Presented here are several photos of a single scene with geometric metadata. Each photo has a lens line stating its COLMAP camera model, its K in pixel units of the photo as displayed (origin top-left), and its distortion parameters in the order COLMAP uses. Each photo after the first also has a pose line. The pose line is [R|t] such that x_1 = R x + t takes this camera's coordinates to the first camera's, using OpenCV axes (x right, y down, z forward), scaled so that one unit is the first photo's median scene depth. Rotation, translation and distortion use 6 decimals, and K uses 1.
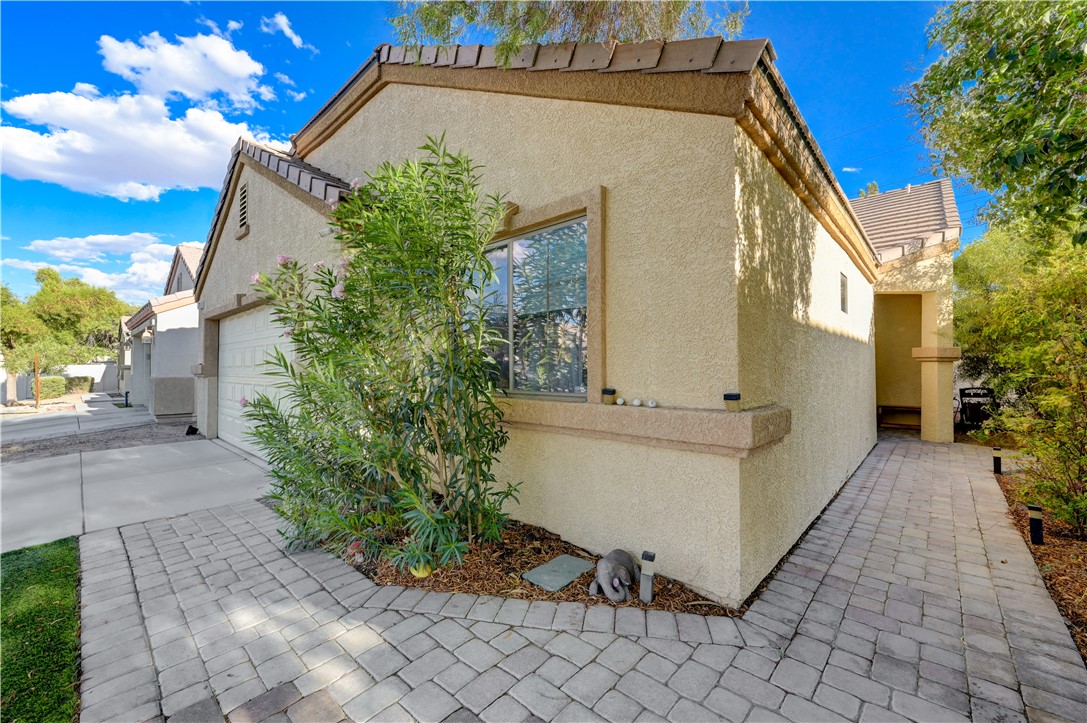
lens RADIAL K [[432.0, 0, 540.3], [0, 432.0, 365.8], [0, 0, 1]] dist [-0.000856, 0.000717]
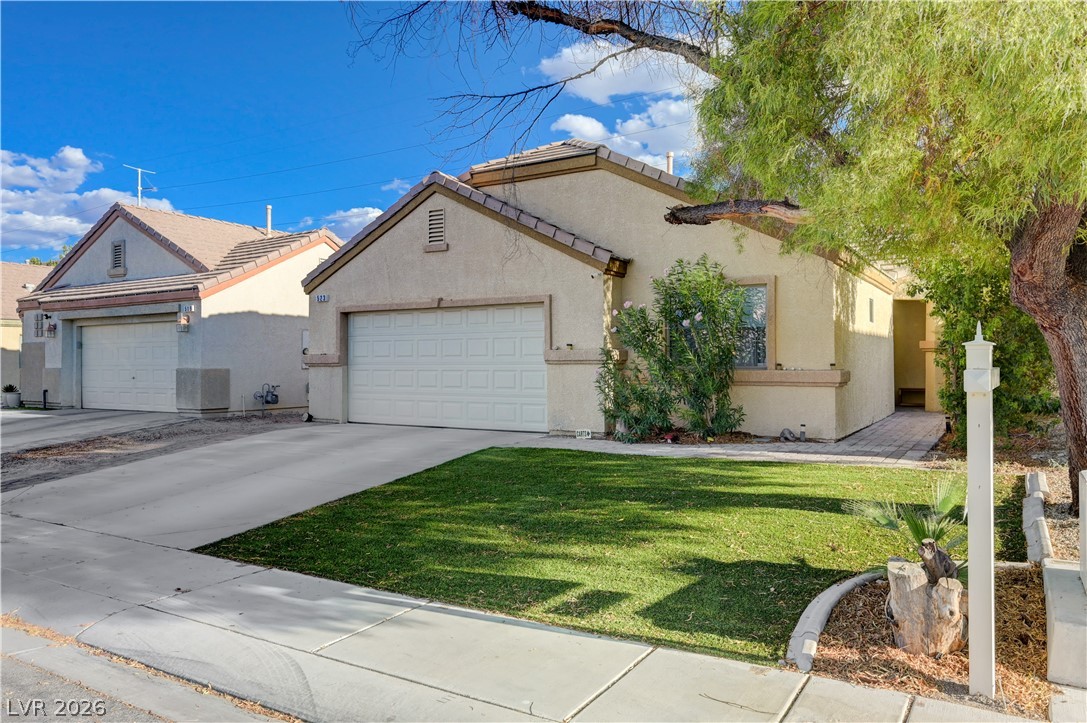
lens RADIAL K [[771.8, 0, 545.1], [0, 771.8, 358.6], [0, 0, 1]] dist [0.037562, 0.000082]
pose [[0.978257, -0.001273, 0.207394, -1.513973], [0.001227, 0.999999, 0.000347, 0.018487], [-0.207394, -0.000085, 0.978257, -2.202240]]
